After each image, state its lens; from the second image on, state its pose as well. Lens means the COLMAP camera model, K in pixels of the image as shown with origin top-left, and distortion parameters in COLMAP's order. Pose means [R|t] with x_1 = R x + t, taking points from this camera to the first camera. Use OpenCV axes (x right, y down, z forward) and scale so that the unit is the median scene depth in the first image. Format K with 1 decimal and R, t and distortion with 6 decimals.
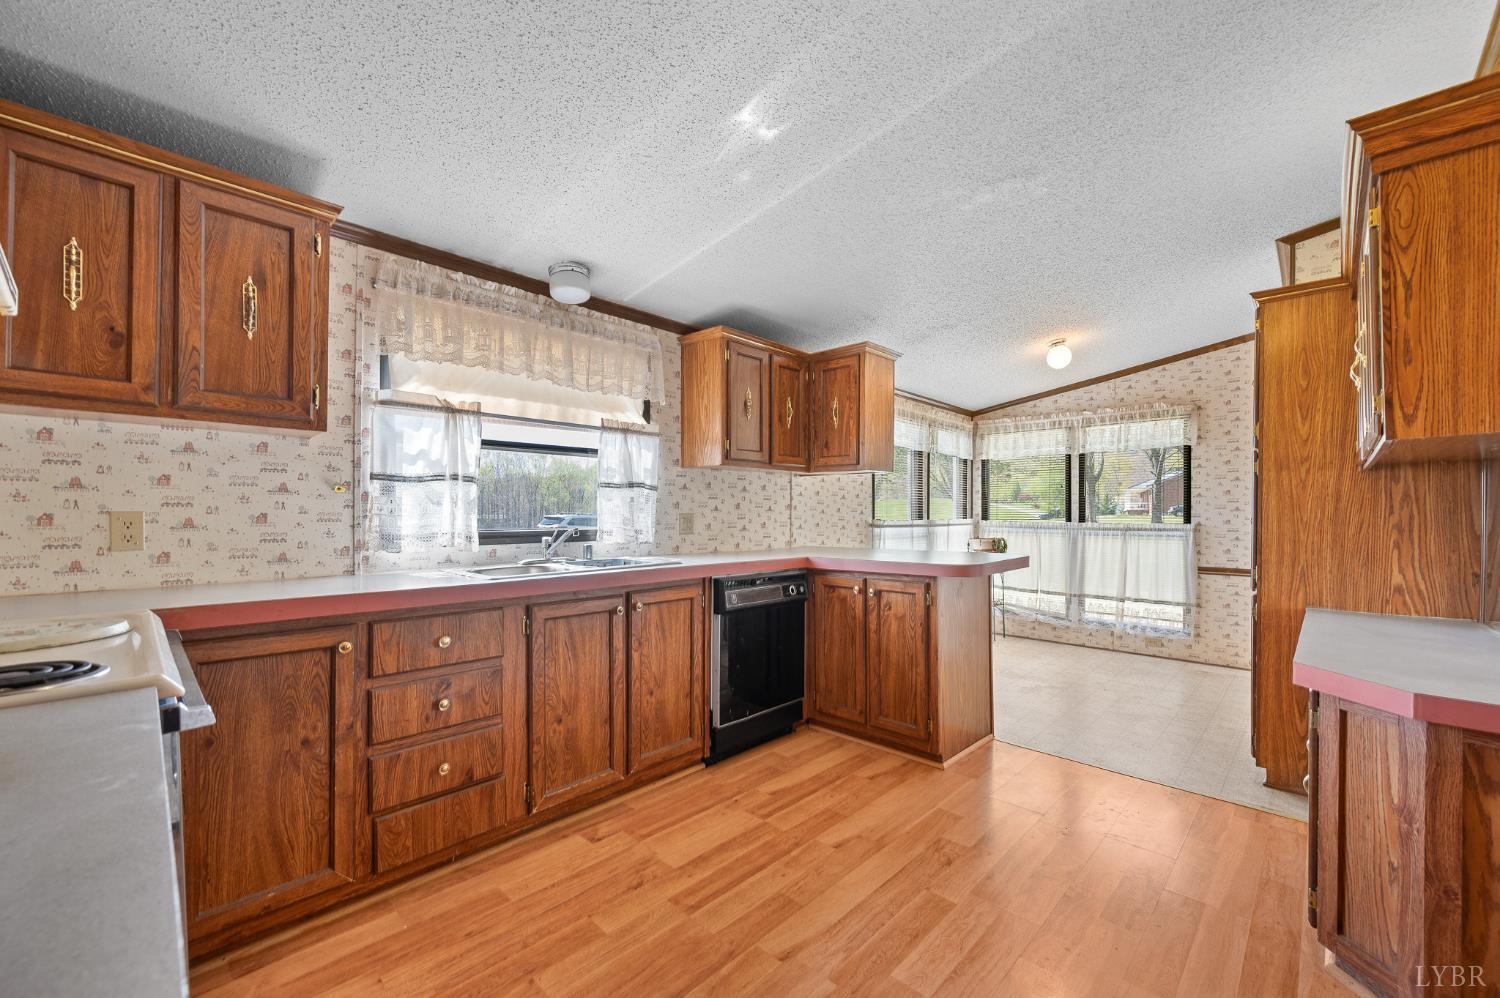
lens RADIAL K [[600.9, 0, 752.7], [0, 600.9, 513.8], [0, 0, 1]] dist [-0.002490, -0.000296]
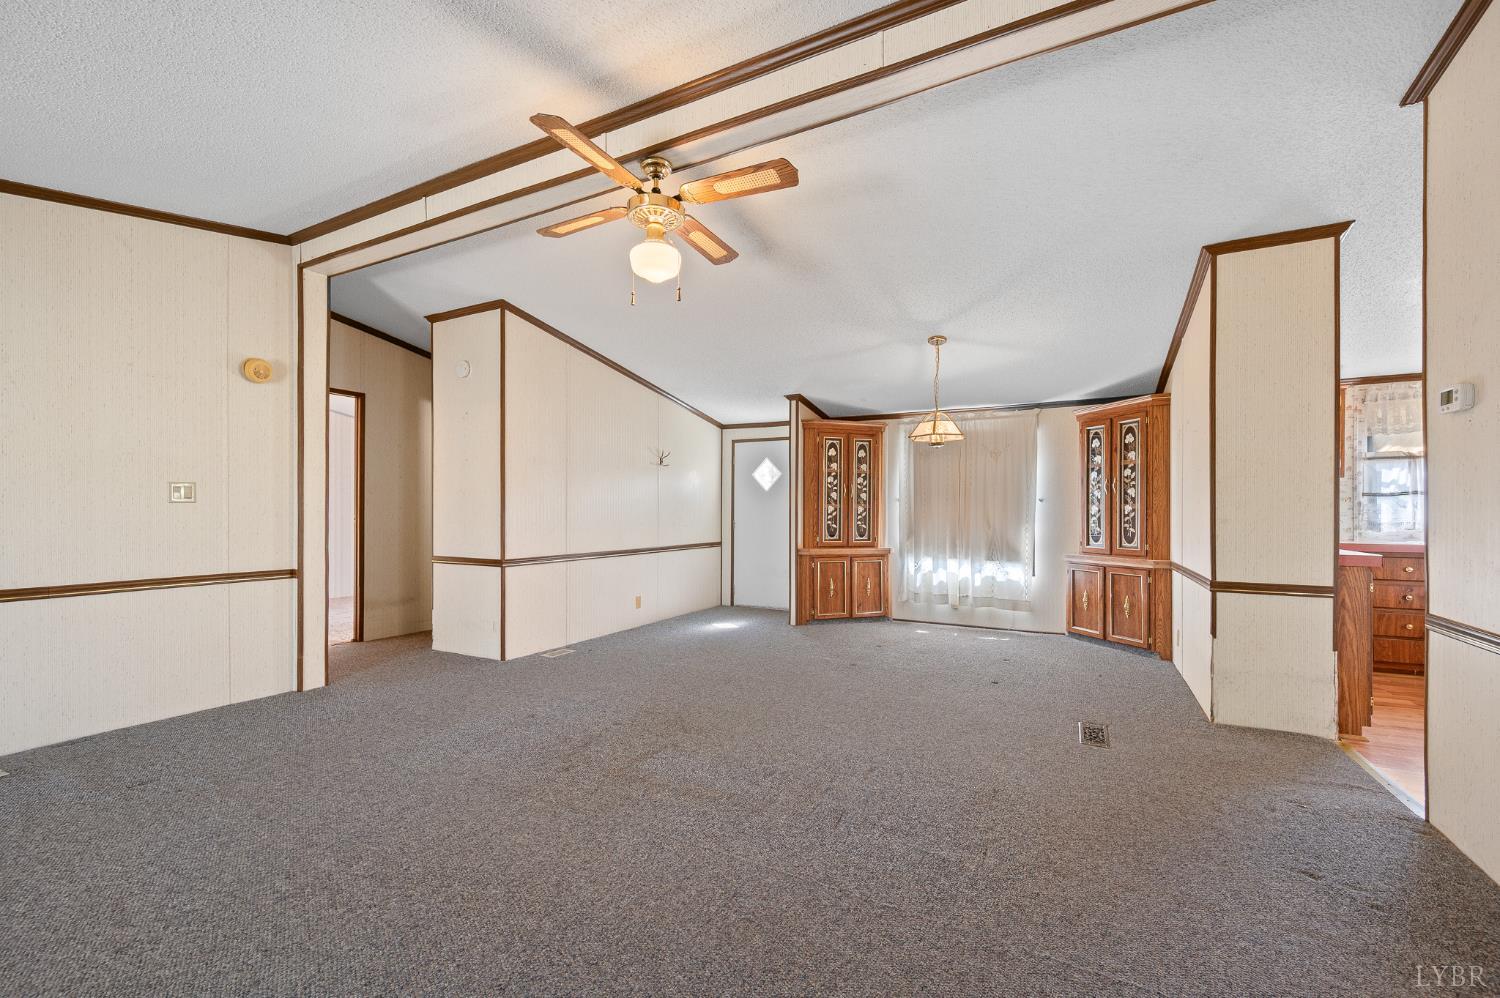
lens RADIAL K [[600.9, 0, 765.4], [0, 600.9, 510.7], [0, 0, 1]] dist [-0.002490, -0.000296]
pose [[0.276689, -0.003197, -0.960954, 0.776051], [0.003180, 0.999992, -0.002411, -0.006883], [0.960954, -0.002389, 0.276697, -1.541669]]
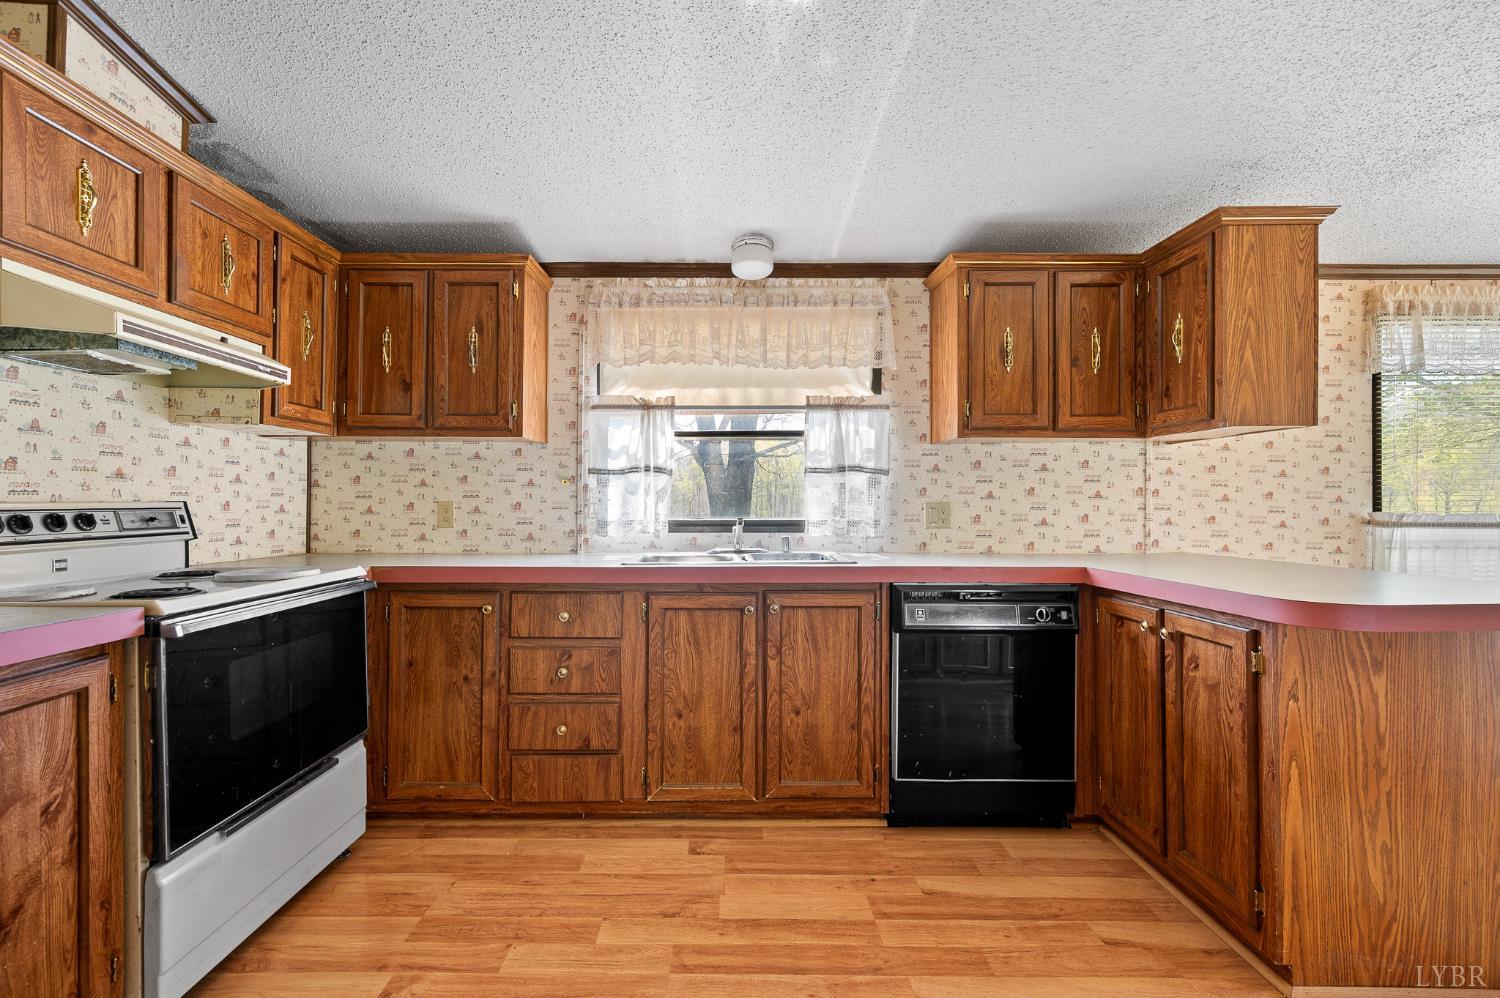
lens RADIAL K [[641.8, 0, 724.9], [0, 641.8, 501.1], [0, 0, 1]] dist [-0.001876, -0.000192]
pose [[0.686520, -0.004810, -0.727095, 0.454742], [0.000930, 0.999983, -0.005737, 0.004144], [0.727110, 0.003262, 0.686513, 0.320403]]
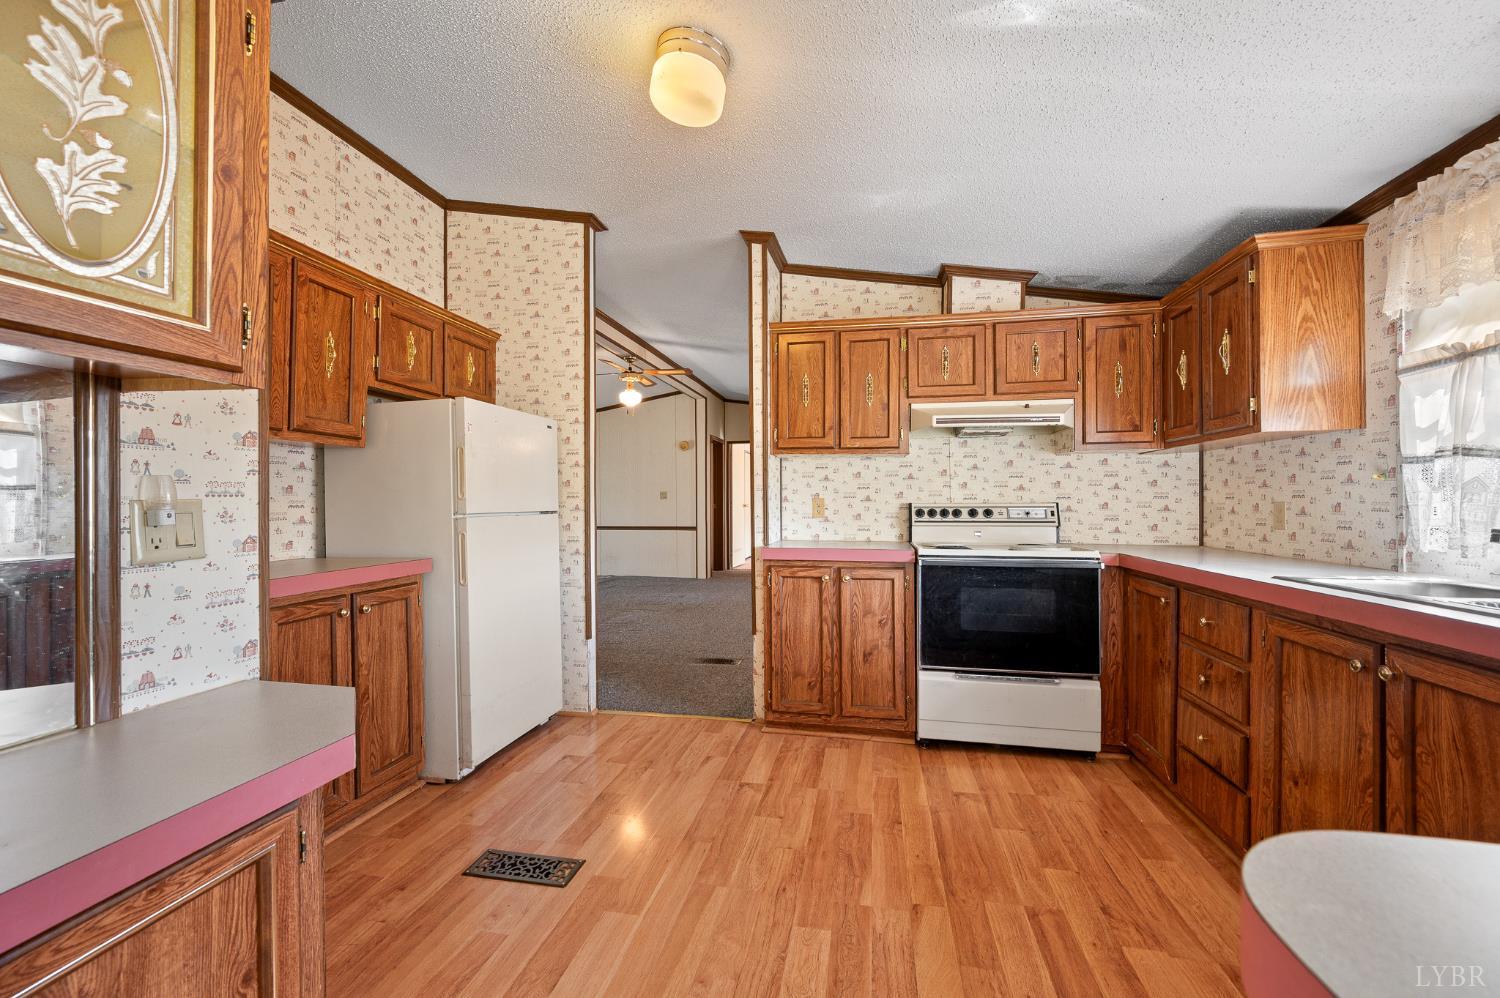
lens RADIAL K [[600.9, 0, 745.9], [0, 600.9, 494.0], [0, 0, 1]] dist [-0.002490, -0.000296]
pose [[-0.849485, -0.011078, -0.527497, 0.608118], [-0.002813, 0.999860, -0.016468, 0.003562], [0.527606, -0.012505, -0.849397, 1.198549]]
